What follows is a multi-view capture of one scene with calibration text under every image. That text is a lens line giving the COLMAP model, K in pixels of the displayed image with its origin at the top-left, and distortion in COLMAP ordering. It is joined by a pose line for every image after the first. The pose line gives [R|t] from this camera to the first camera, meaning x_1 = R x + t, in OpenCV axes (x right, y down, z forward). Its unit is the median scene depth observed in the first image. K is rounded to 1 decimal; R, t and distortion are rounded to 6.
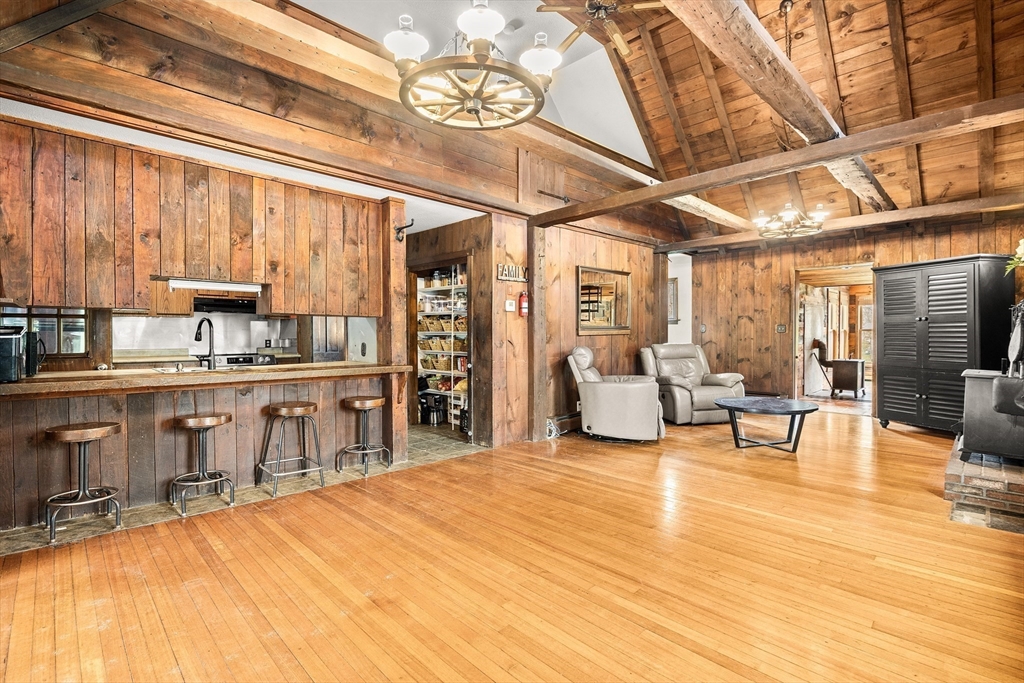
lens RADIAL K [[472.9, 0, 505.4], [0, 472.9, 340.1], [0, 0, 1]] dist [-0.018662, 0.003029]
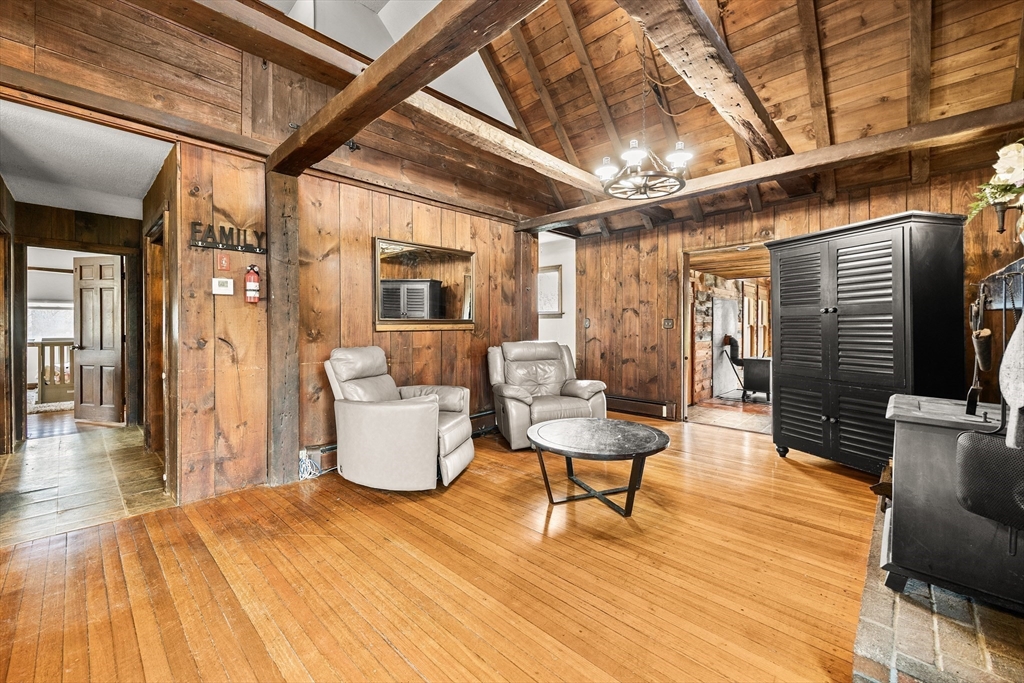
lens RADIAL K [[412.8, 0, 508.1], [0, 412.8, 327.6], [0, 0, 1]] dist [0.005349, -0.000140]
pose [[0.999239, 0.005067, 0.038666, 0.348813], [-0.004517, 0.999888, -0.014300, -0.006995], [-0.038734, 0.014115, 0.999150, 0.357415]]
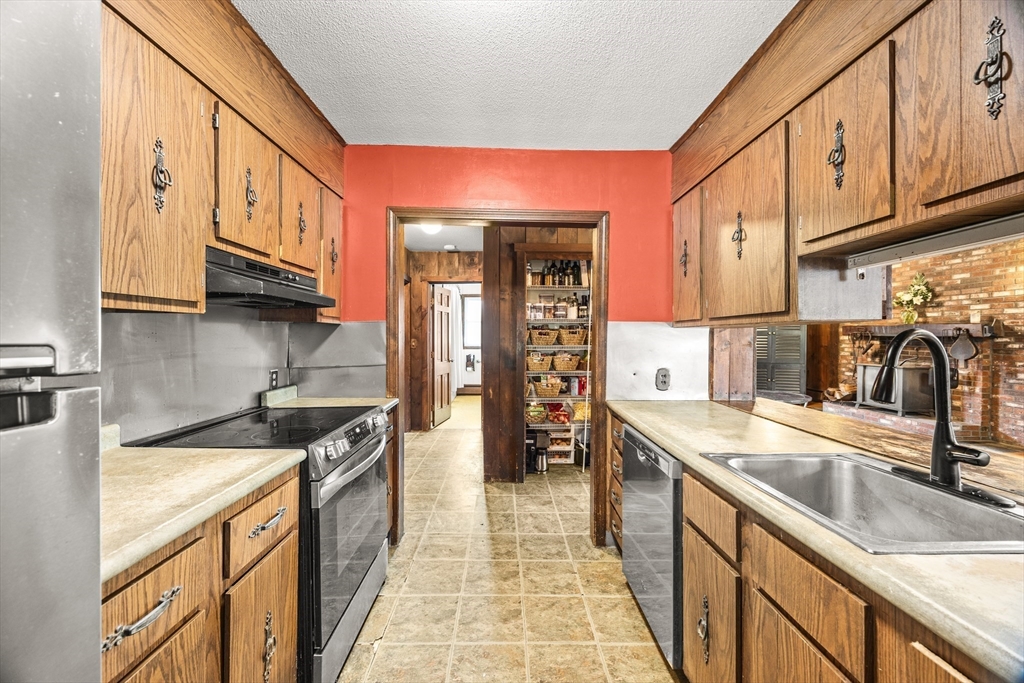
lens RADIAL K [[391.3, 0, 509.5], [0, 391.3, 338.8], [0, 0, 1]] dist [-0.005213, 0.000165]
pose [[0.680890, -0.000837, 0.732385, -0.674076], [0.006903, 0.999962, -0.005275, -0.021100], [-0.732353, 0.008648, 0.680870, 0.679073]]
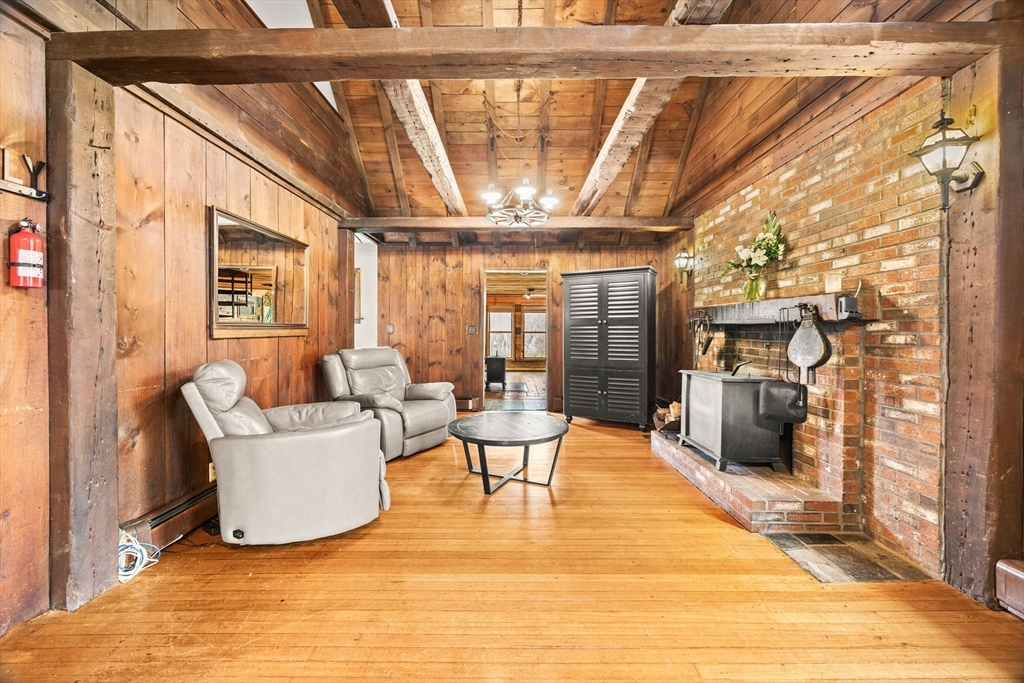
lens RADIAL K [[391.3, 0, 512.3], [0, 391.3, 334.4], [0, 0, 1]] dist [-0.005213, 0.000165]
pose [[0.695550, 0.001707, 0.718475, 0.077584], [0.007944, 0.999918, -0.010066, -0.007415], [-0.718433, 0.012709, 0.695480, 0.471733]]
